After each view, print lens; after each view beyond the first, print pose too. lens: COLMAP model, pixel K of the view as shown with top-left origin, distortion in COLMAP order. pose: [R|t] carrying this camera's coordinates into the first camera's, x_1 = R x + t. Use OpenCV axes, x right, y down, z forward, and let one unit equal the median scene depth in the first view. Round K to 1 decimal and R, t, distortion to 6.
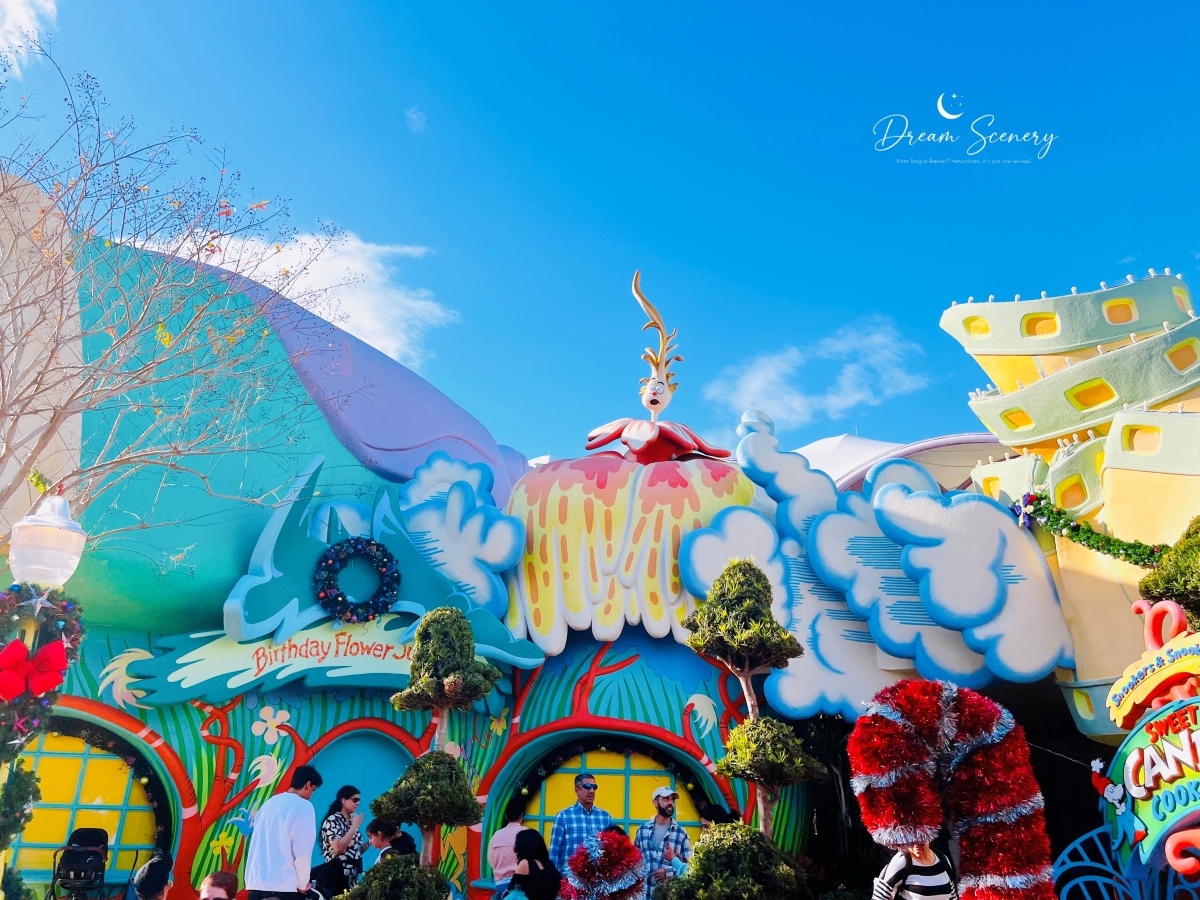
lens RADIAL K [[873.6, 0, 586.3], [0, 873.6, 461.5], [0, 0, 1]] dist [0.048197, -0.055270]
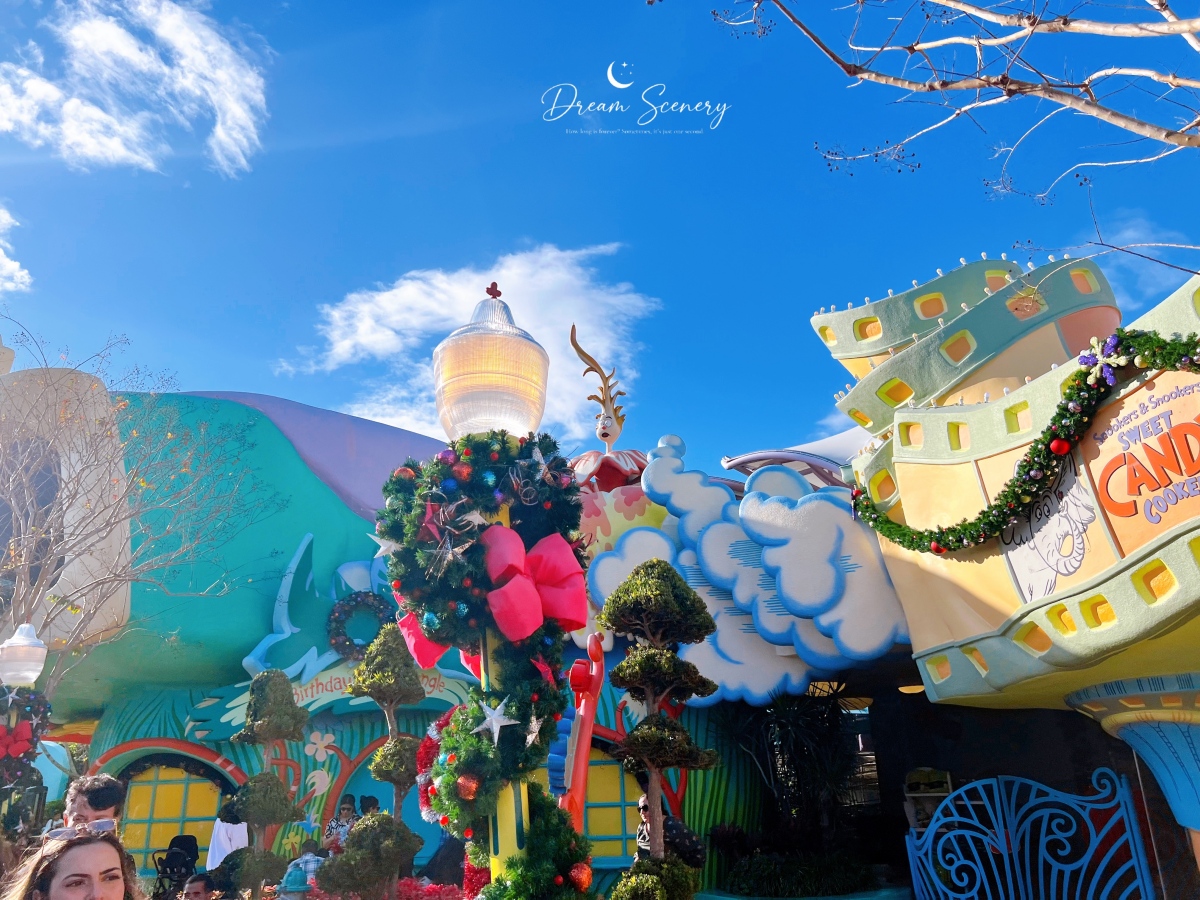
lens RADIAL K [[873.6, 0, 600.7], [0, 873.6, 449.1], [0, 0, 1]] dist [0.048197, -0.055270]
pose [[0.958650, -0.157514, -0.237024, 0.424671], [0.159567, 0.987130, -0.010623, -0.048148], [0.235647, -0.027637, 0.971446, -0.134075]]
